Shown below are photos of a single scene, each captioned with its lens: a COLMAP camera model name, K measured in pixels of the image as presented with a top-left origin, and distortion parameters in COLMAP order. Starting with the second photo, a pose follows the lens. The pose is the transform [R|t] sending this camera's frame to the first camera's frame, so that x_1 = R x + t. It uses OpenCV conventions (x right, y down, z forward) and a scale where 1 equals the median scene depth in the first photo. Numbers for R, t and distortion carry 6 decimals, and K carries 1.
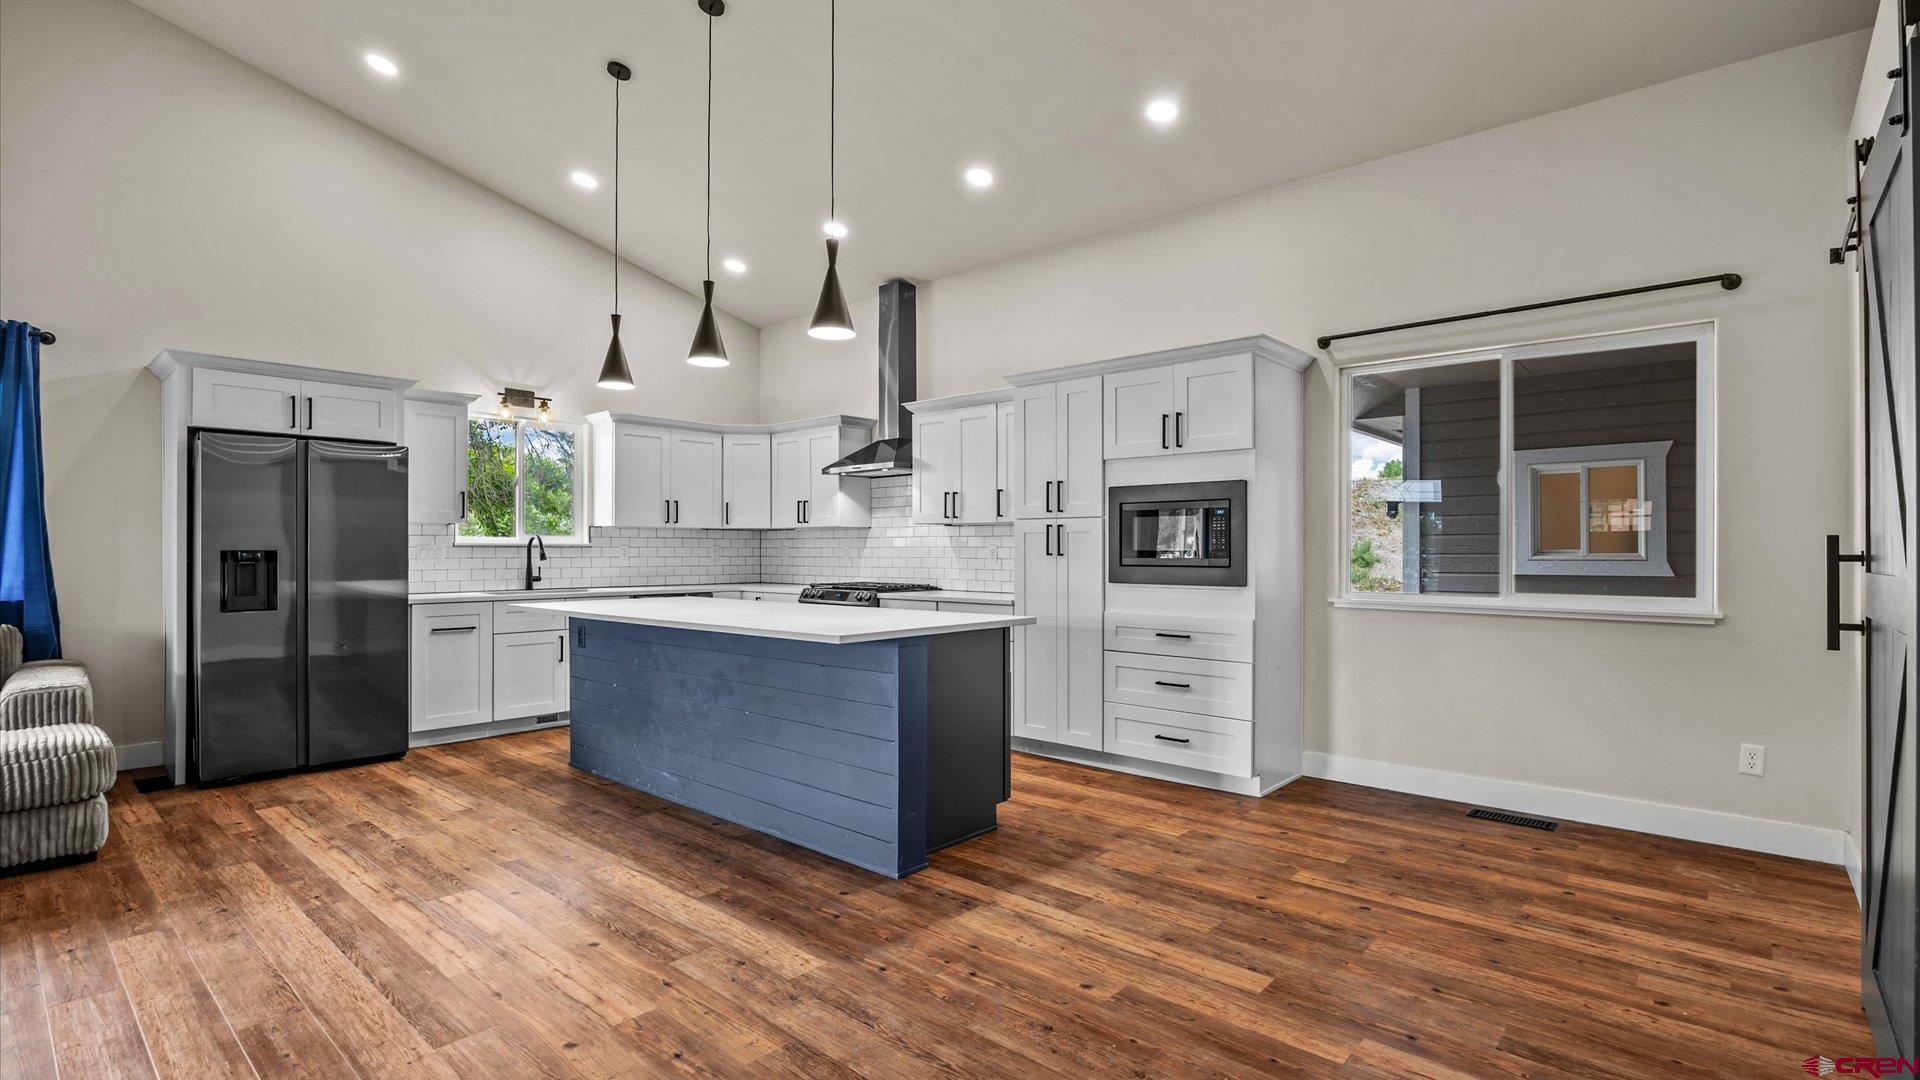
lens RADIAL K [[885.3, 0, 960.0], [0, 885.3, 540.0], [0, 0, 1]] dist [-0.001426, -0.000296]
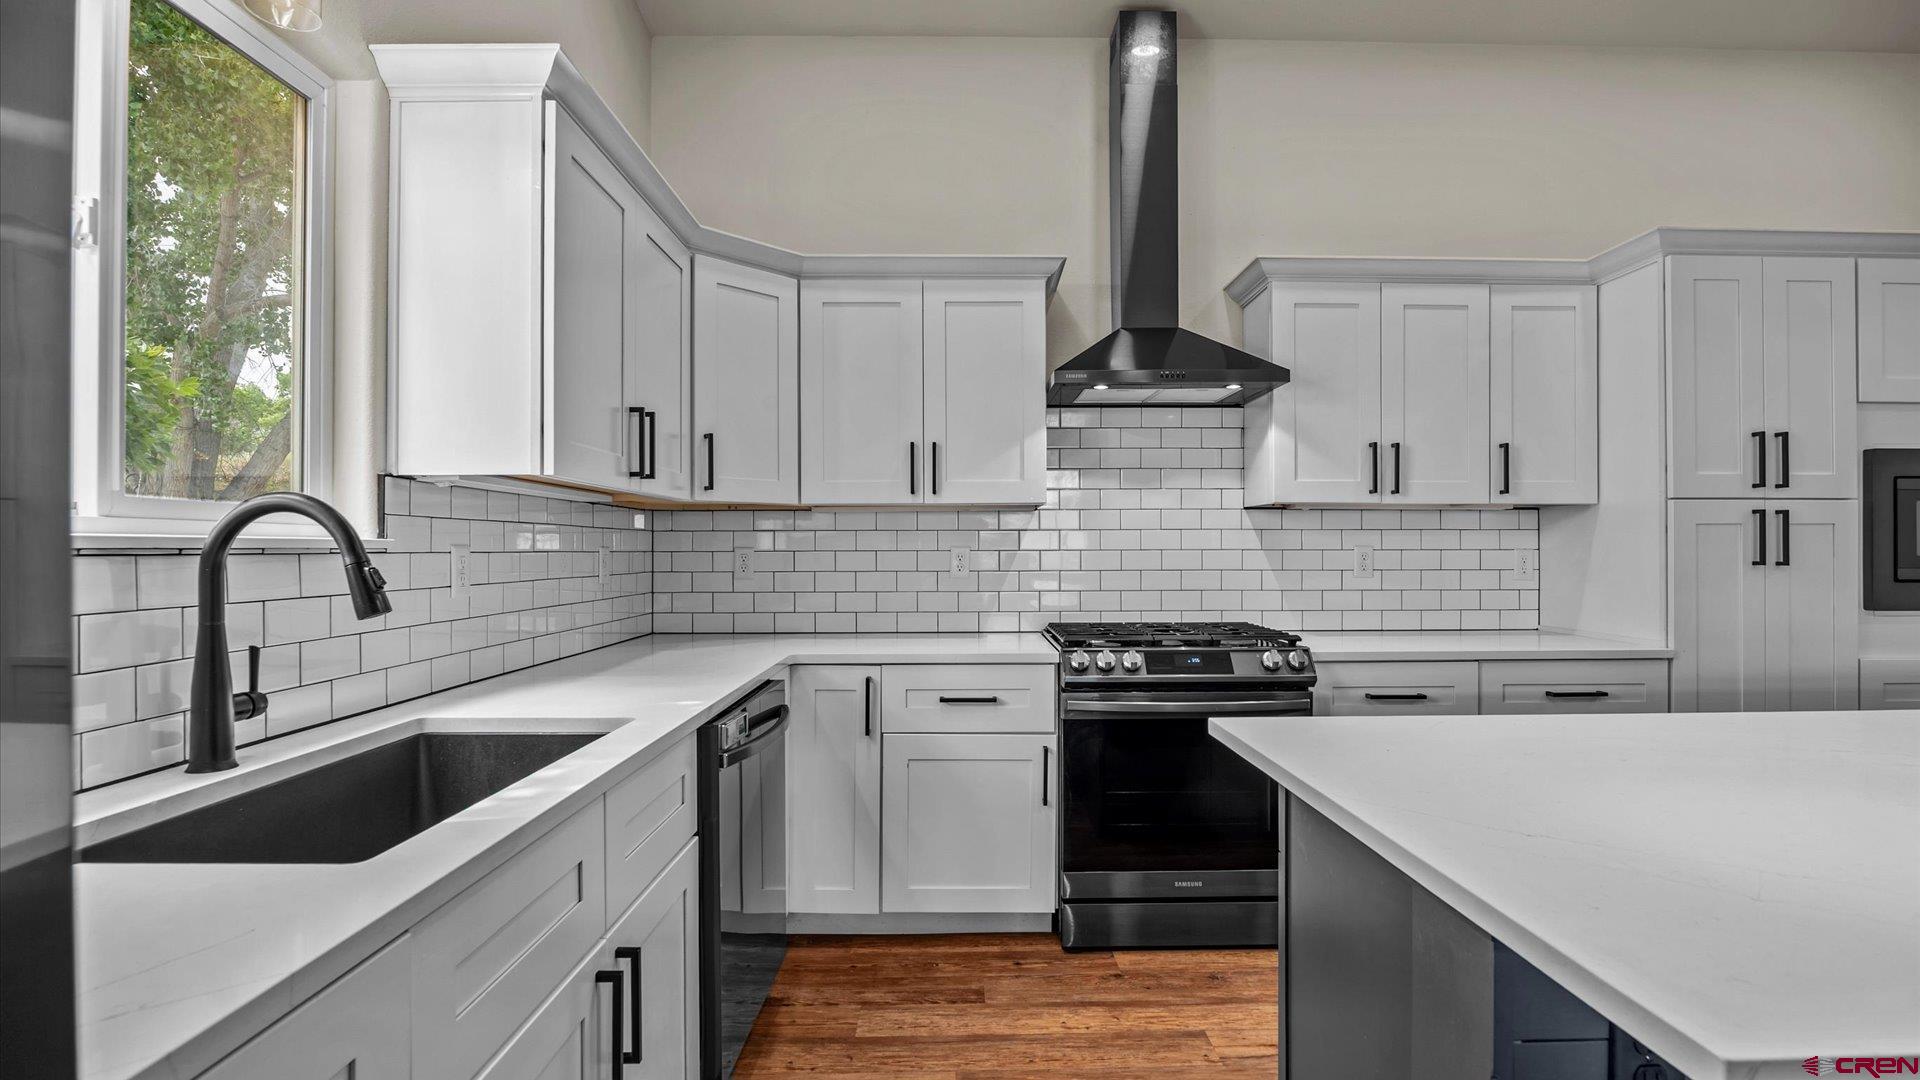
lens RADIAL K [[885.3, 0, 960.0], [0, 885.3, 540.0], [0, 0, 1]] dist [-0.001426, -0.000296]
pose [[0.732274, 0.003697, 0.681000, -0.541076], [-0.005279, 0.999986, 0.000247, 0.003467], [-0.680989, -0.003776, 0.732284, 0.787328]]
